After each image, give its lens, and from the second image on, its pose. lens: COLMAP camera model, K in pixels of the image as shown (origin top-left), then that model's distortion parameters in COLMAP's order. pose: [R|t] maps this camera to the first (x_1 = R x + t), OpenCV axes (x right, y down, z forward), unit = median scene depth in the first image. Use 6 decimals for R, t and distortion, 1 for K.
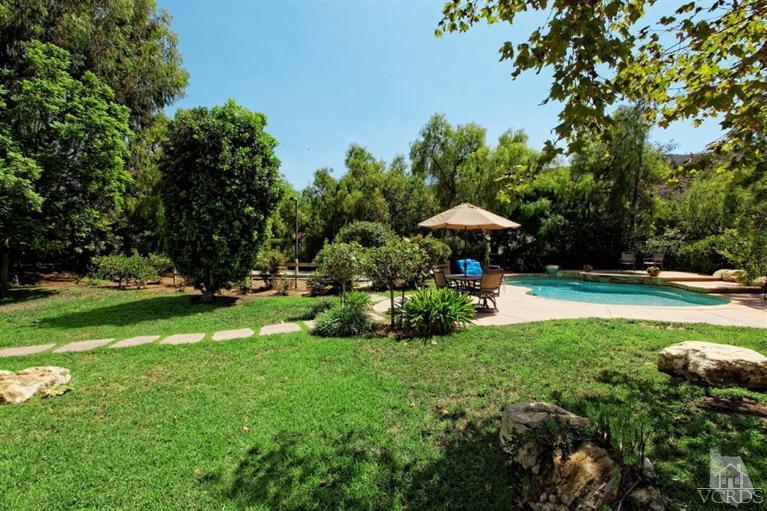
lens RADIAL K [[342.3, 0, 383.7], [0, 342.3, 254.2], [0, 0, 1]] dist [-0.000612, -0.001217]
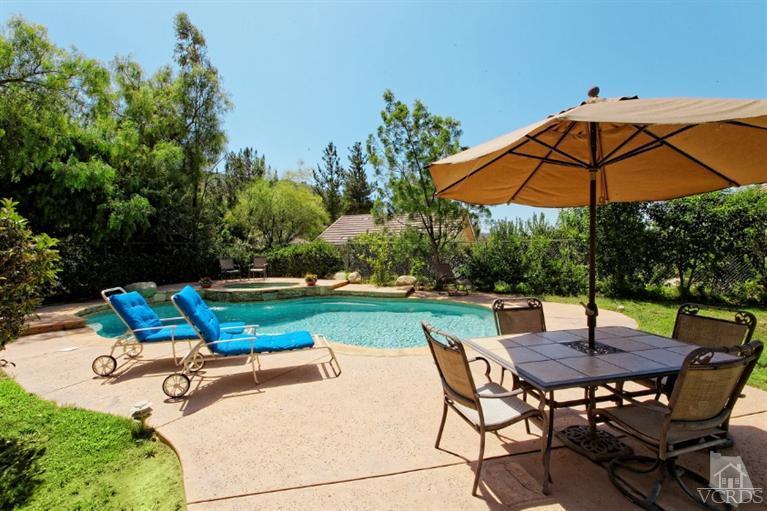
lens RADIAL K [[342.3, 0, 387.4], [0, 342.3, 255.0], [0, 0, 1]] dist [-0.000612, -0.001217]
pose [[0.077189, -0.008658, 0.996979, -0.058326], [0.011939, 0.999899, 0.007759, -0.016692], [-0.996945, 0.011304, 0.077285, 0.722342]]
